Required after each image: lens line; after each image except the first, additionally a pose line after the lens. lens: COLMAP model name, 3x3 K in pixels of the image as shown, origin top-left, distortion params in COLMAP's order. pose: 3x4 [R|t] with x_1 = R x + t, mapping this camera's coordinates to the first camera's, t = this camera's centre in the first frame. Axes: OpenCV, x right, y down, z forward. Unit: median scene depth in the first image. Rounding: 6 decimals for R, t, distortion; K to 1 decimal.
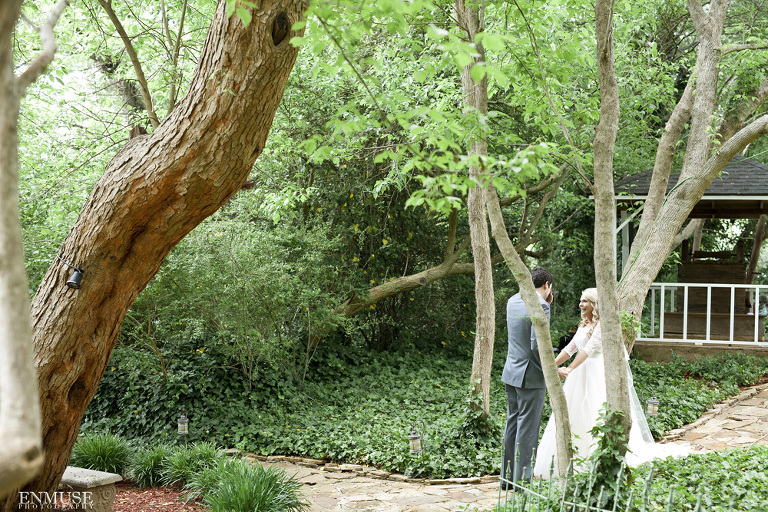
lens RADIAL K [[1068.1, 0, 384.0], [0, 1068.1, 256.0], [0, 0, 1]] dist [-0.007824, 0.090798]
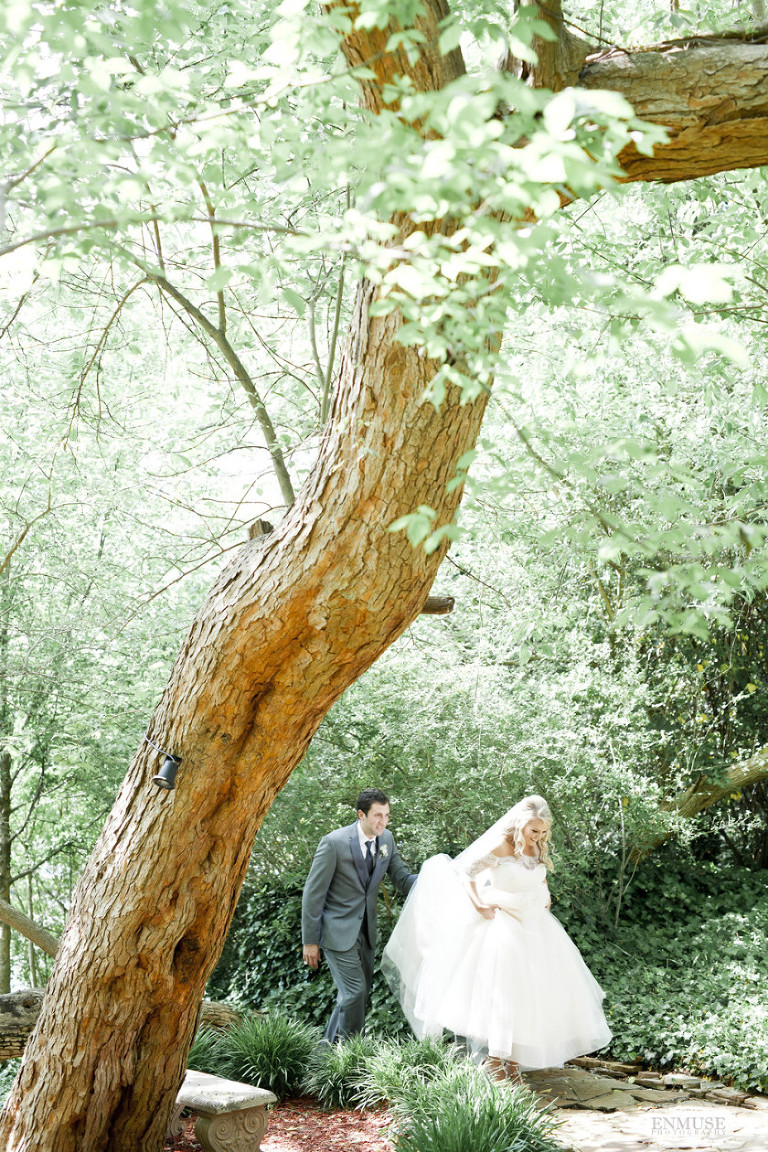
lens RADIAL K [[1602.2, 0, 384.0], [0, 1602.2, 576.0], [0, 0, 1]] dist [-0.007824, 0.090798]
pose [[0.964098, -0.054264, -0.259942, 0.076190], [0.032318, 0.995598, -0.087973, -0.006025], [0.263572, 0.076414, 0.961608, 0.132712]]
